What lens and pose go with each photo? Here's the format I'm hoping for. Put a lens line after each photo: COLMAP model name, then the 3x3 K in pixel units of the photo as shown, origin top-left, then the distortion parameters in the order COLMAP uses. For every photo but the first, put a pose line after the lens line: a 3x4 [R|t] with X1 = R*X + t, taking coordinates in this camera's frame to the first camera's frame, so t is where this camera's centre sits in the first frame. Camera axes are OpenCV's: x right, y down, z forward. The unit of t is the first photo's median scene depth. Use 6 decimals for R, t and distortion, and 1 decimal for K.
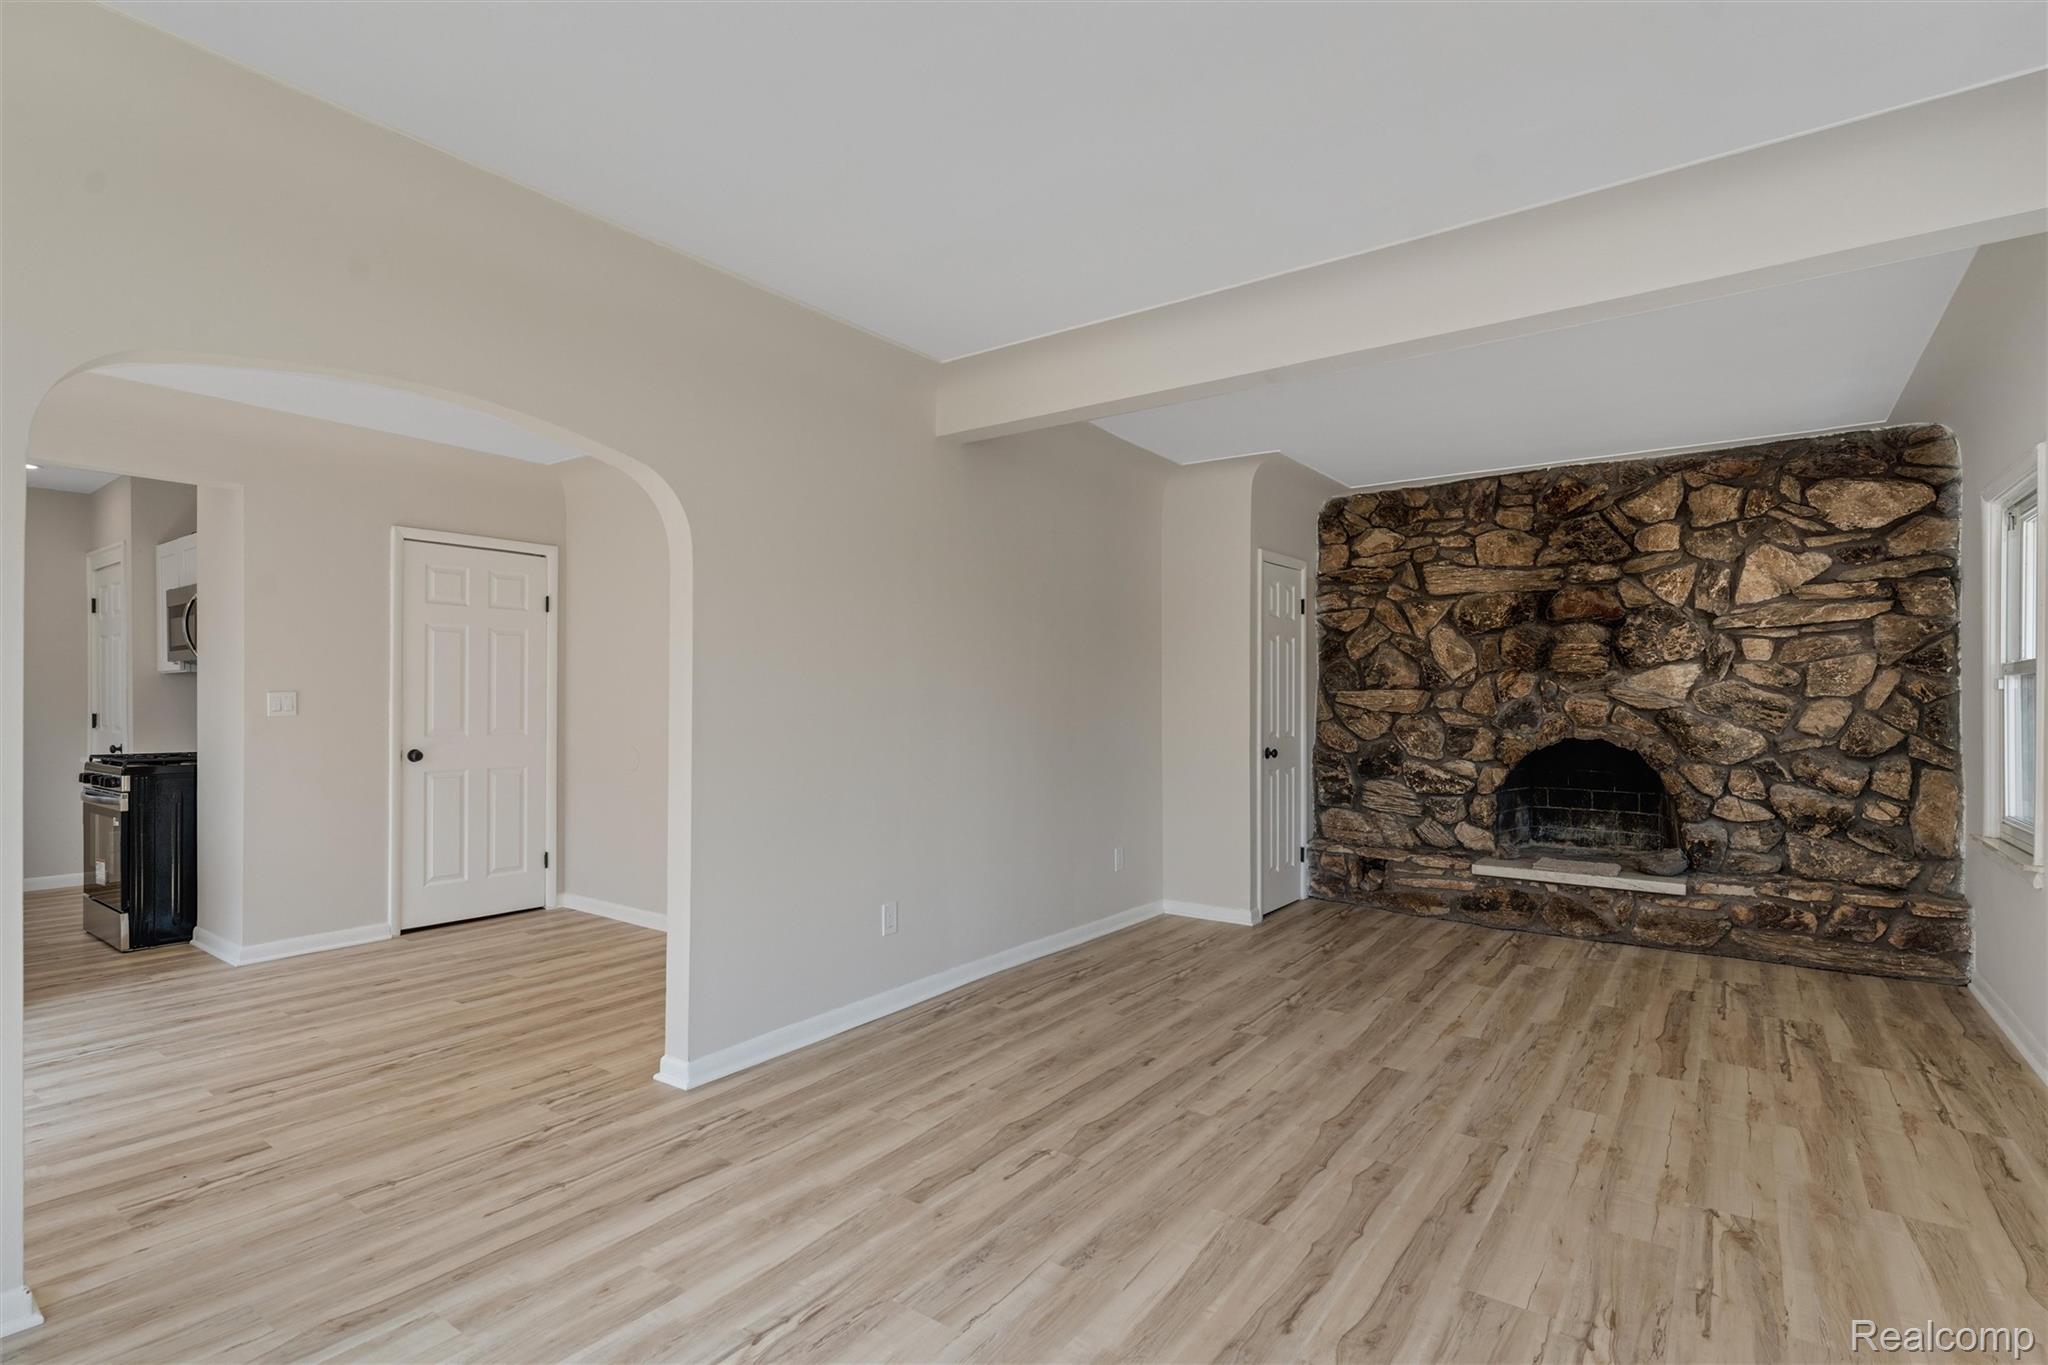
lens RADIAL K [[982.5, 0, 1020.8], [0, 982.5, 695.8], [0, 0, 1]] dist [-0.002693, -0.000306]
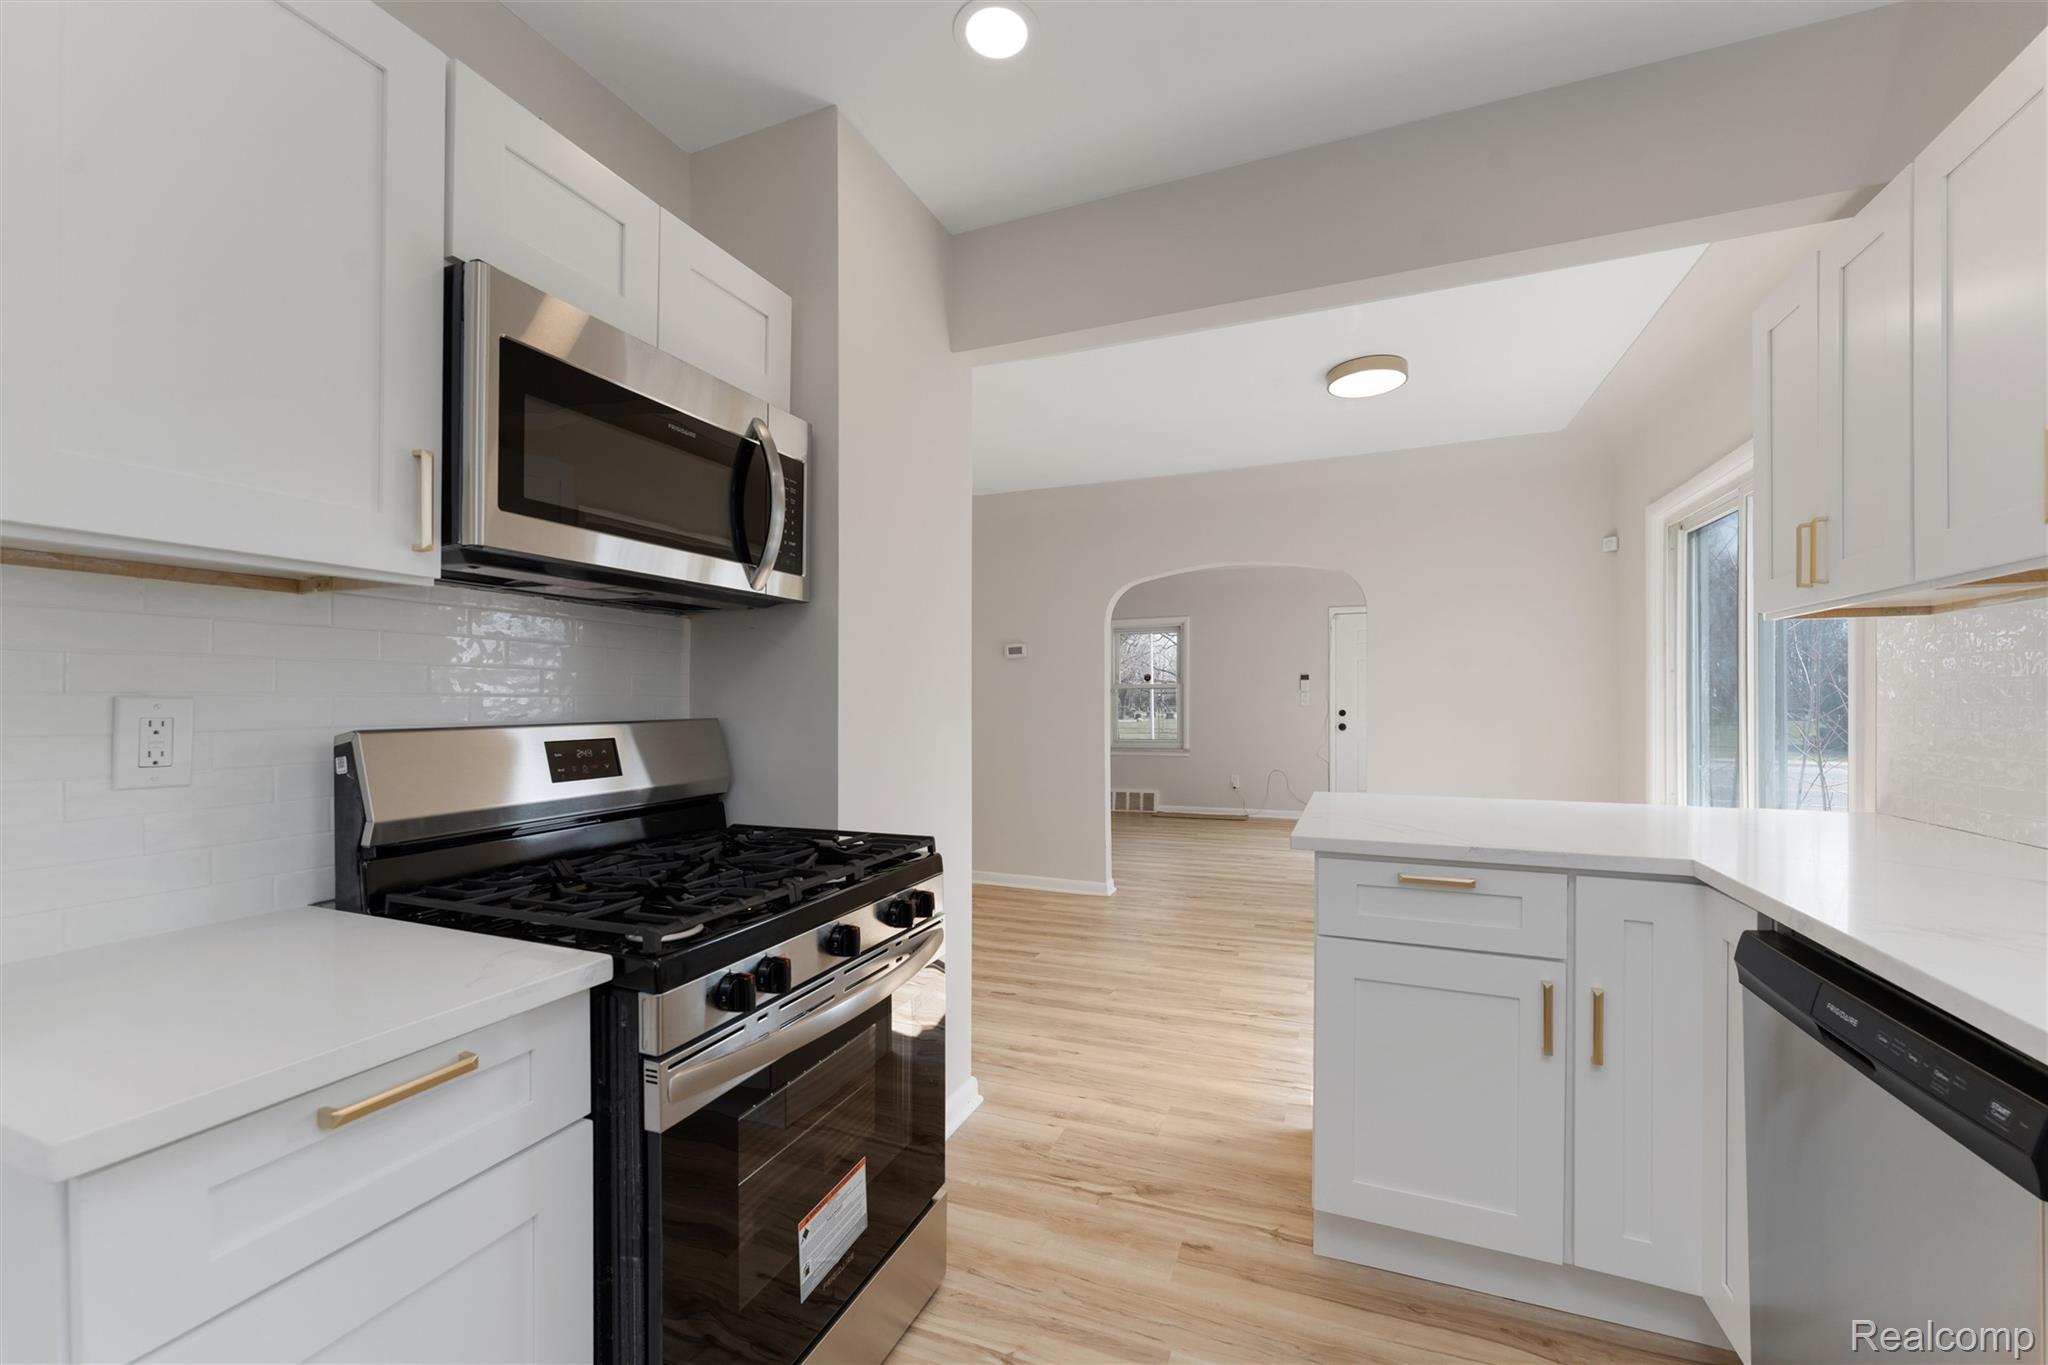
lens RADIAL K [[819.3, 0, 1024.0], [0, 819.3, 682.5], [0, 0, 1]] dist [0.000066, -0.000057]
pose [[-0.240873, 0.017623, 0.970397, -1.251010], [-0.003434, 0.999813, -0.019009, 0.003447], [-0.970551, -0.007911, -0.240768, 1.025758]]
